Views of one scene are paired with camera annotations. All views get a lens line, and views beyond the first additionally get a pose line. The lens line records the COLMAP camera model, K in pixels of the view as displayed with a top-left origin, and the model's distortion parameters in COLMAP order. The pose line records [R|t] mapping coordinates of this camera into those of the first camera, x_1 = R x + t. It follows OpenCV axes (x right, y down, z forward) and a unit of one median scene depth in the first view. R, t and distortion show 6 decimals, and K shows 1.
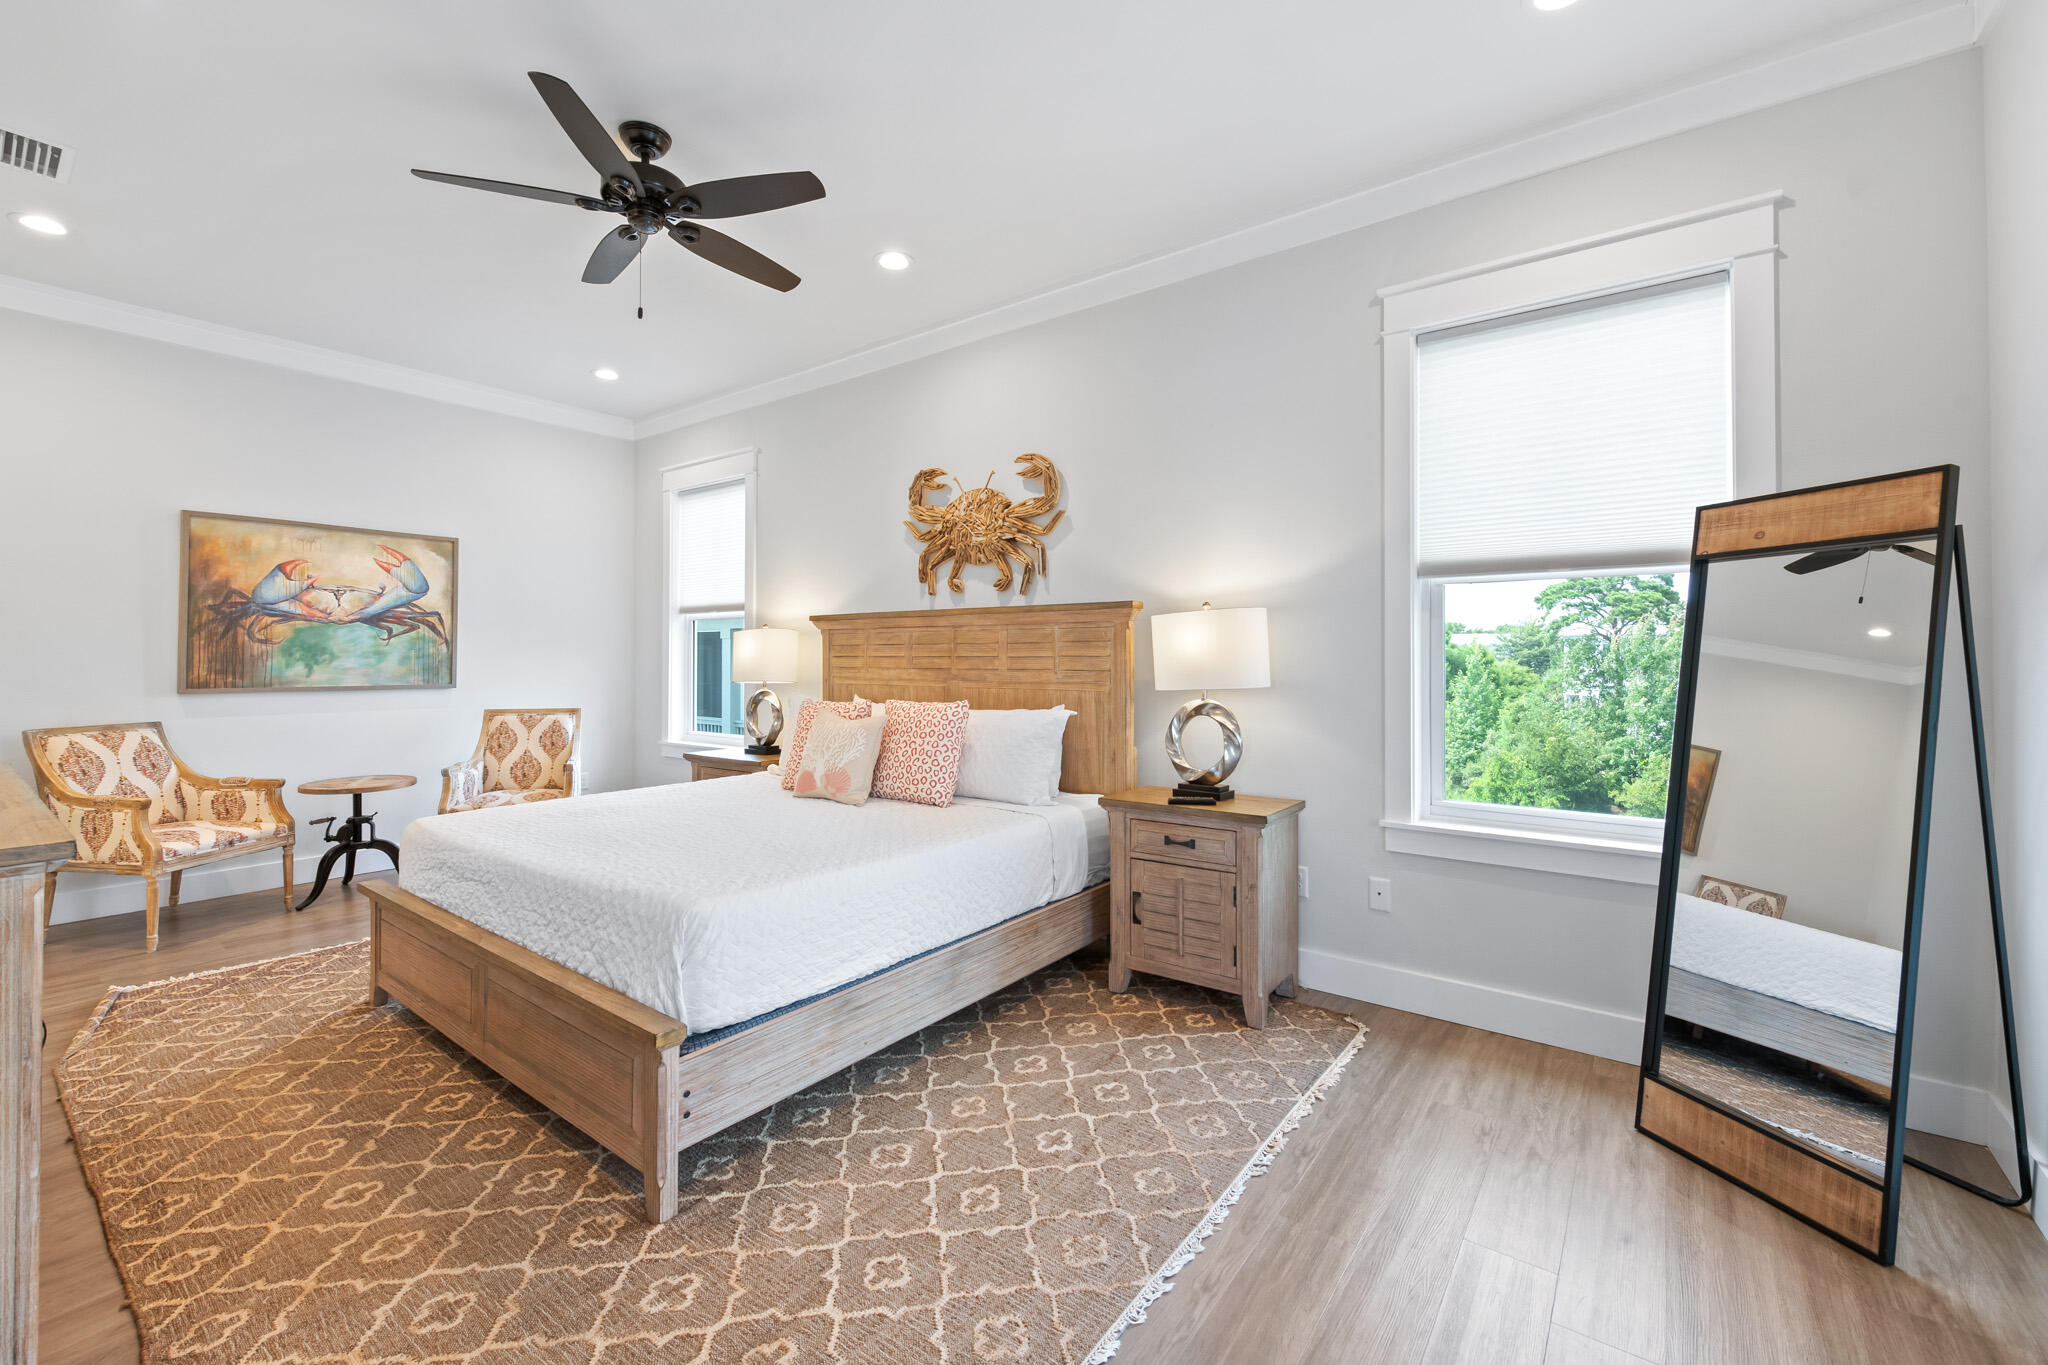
lens RADIAL K [[833.0, 0, 1020.3], [0, 833.0, 648.6], [0, 0, 1]] dist [0.001565, -0.000997]
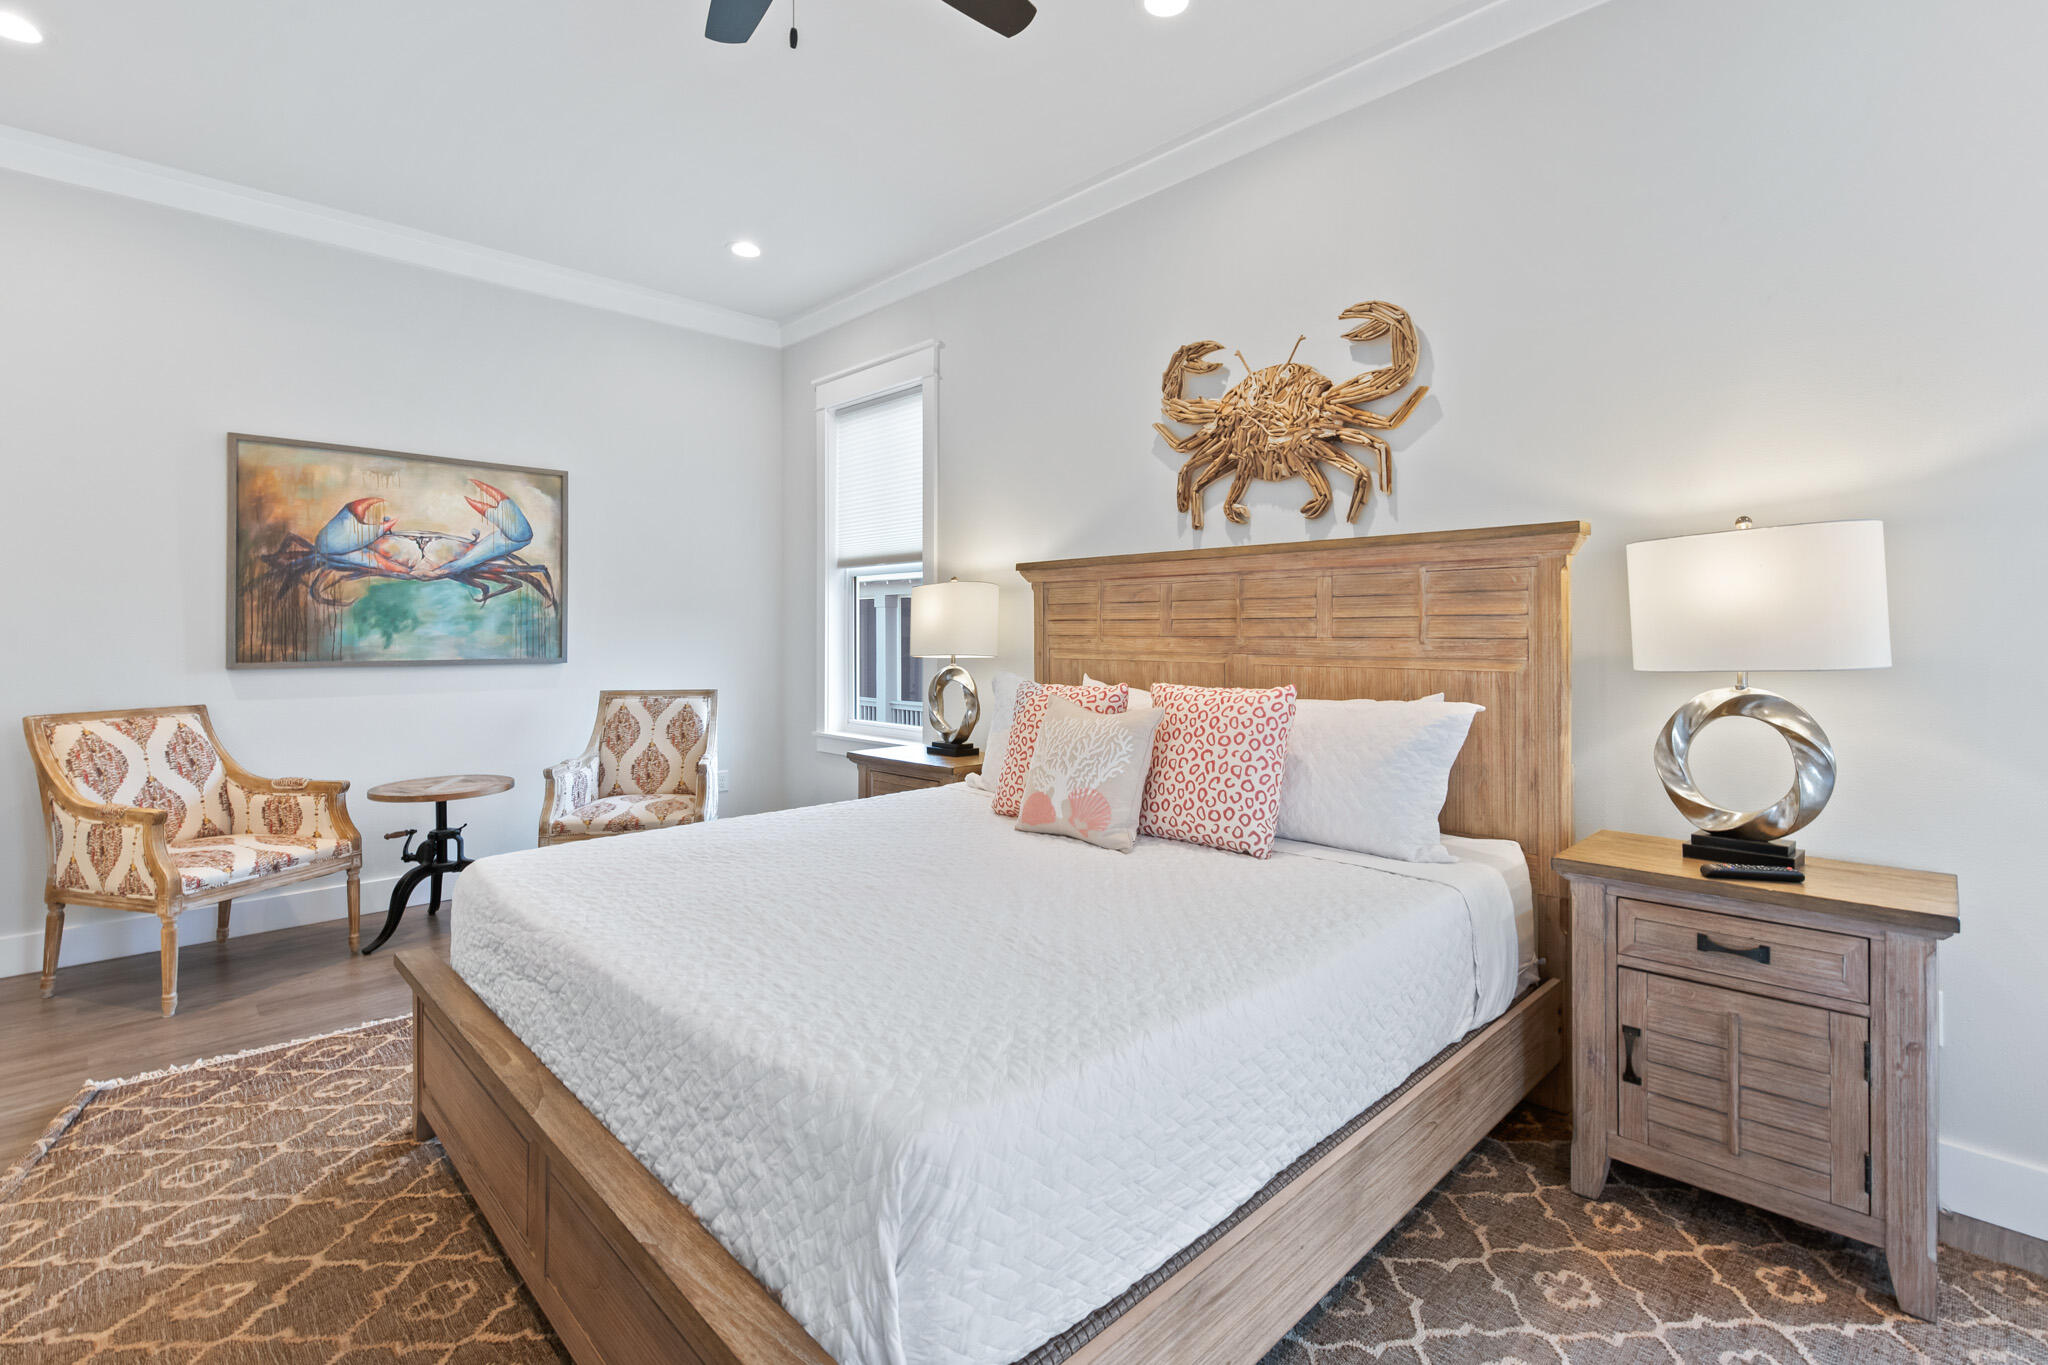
lens RADIAL K [[934.8, 0, 1071.7], [0, 934.8, 632.6], [0, 0, 1]] dist [0.004680, -0.000211]
pose [[0.991473, -0.000650, -0.130313, -0.111459], [0.002356, 0.999914, 0.012936, 0.010538], [0.130293, -0.013133, 0.991389, 0.231364]]
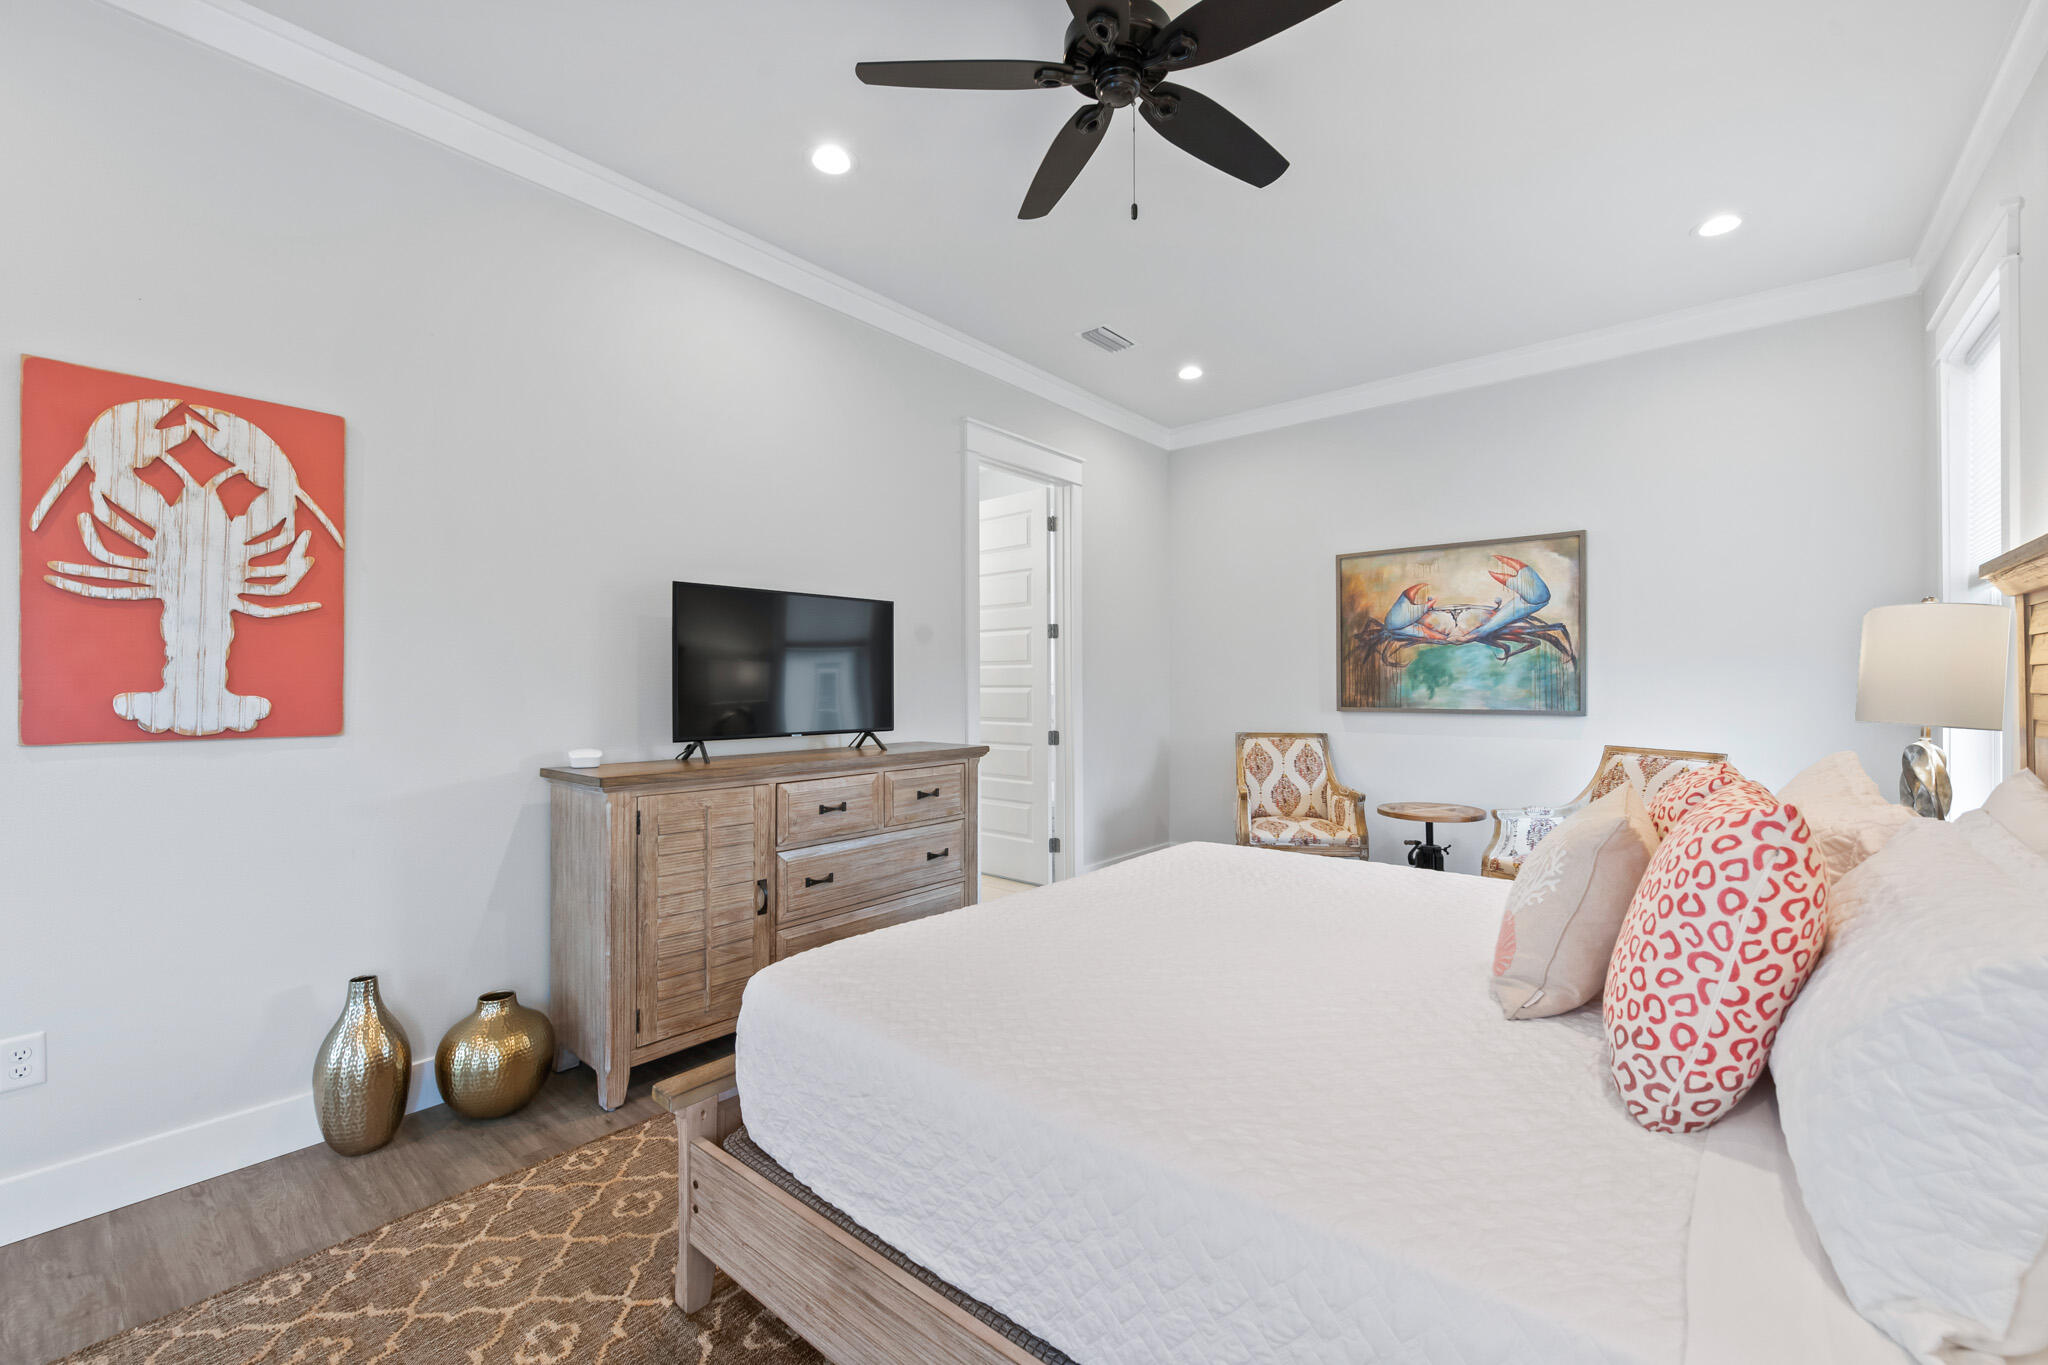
lens RADIAL K [[833.0, 0, 1027.5], [0, 833.0, 689.0], [0, 0, 1]] dist [0.001565, -0.000997]
pose [[-0.047922, 0.002839, -0.998847, 0.190739], [0.015584, 0.999876, 0.002094, 0.013566], [0.998730, -0.015466, -0.047960, 0.611662]]
